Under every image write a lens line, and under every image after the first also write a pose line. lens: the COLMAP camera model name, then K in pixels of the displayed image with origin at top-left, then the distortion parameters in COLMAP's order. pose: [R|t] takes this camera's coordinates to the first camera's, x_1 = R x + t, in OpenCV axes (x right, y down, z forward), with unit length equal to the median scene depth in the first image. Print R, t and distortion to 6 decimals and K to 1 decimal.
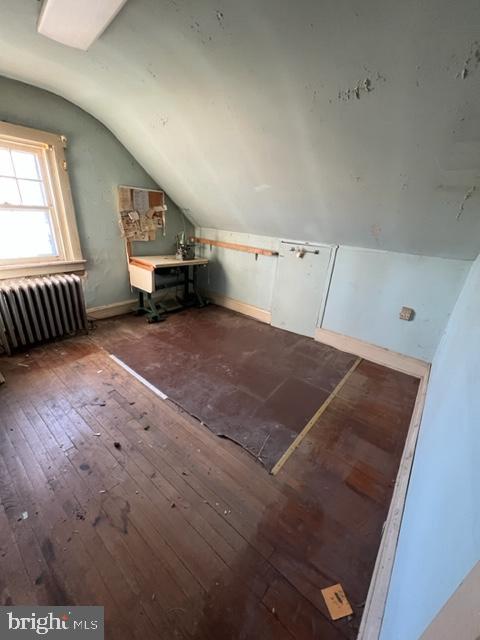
lens RADIAL K [[253.9, 0, 238.4], [0, 253.9, 320.8], [0, 0, 1]] dist [-0.000823, 0.000219]
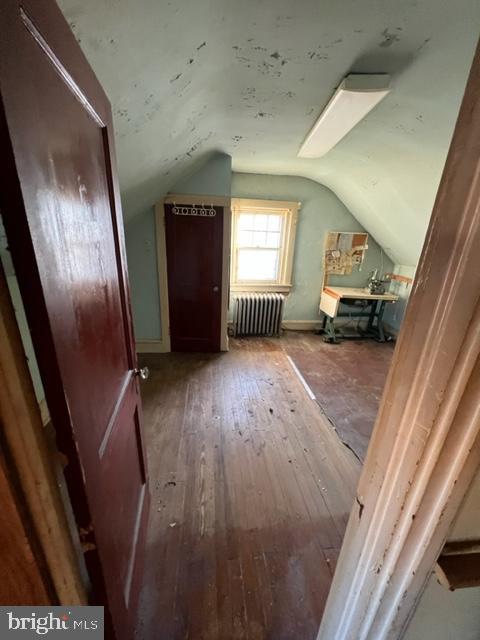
lens RADIAL K [[253.9, 0, 237.8], [0, 253.9, 320.9], [0, 0, 1]] dist [-0.000823, 0.000219]
pose [[0.713082, 0.195692, -0.673216, 0.151148], [-0.266529, 0.963824, -0.002146, 0.027050], [0.648442, 0.180962, 0.739443, -0.167227]]
